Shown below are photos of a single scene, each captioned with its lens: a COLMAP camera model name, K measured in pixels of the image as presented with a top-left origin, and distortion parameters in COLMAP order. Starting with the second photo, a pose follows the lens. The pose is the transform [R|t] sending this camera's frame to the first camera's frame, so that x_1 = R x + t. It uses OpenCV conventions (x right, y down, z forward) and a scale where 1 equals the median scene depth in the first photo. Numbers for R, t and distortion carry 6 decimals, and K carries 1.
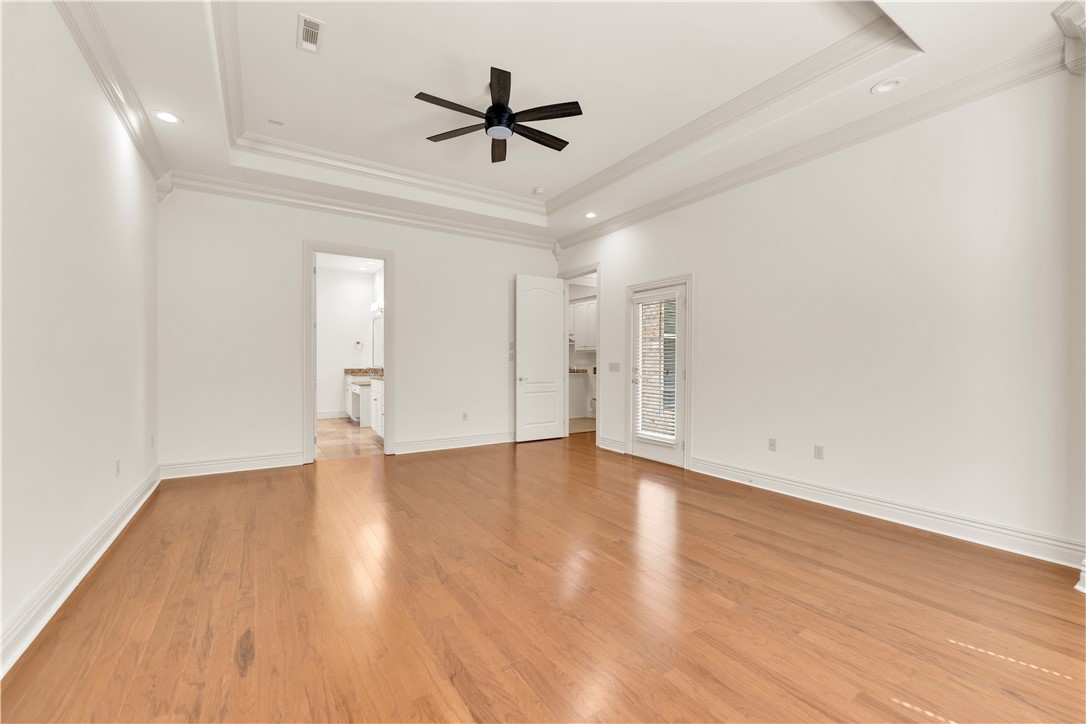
lens RADIAL K [[444.4, 0, 539.6], [0, 444.4, 363.0], [0, 0, 1]] dist [-0.002349, -0.000185]
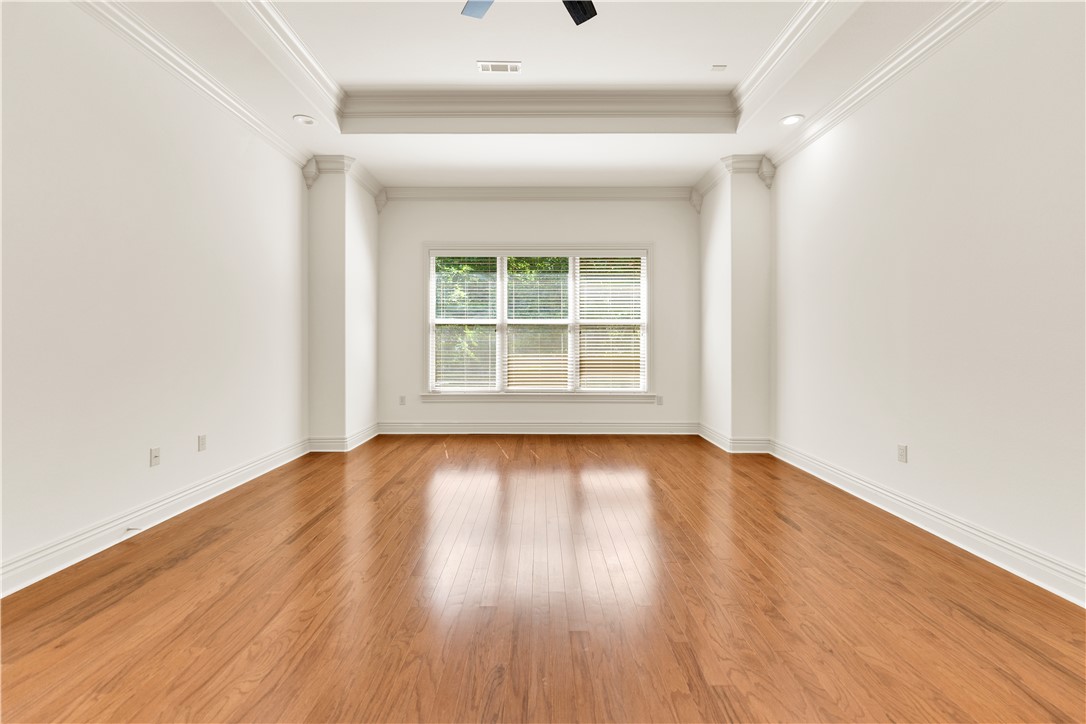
lens RADIAL K [[444.4, 0, 539.6], [0, 444.4, 363.0], [0, 0, 1]] dist [-0.002349, -0.000185]
pose [[-0.841550, -0.030363, 0.539325, -0.592558], [-0.002760, 0.998648, 0.051915, 0.003566], [-0.540172, 0.042200, -0.840496, 2.182547]]
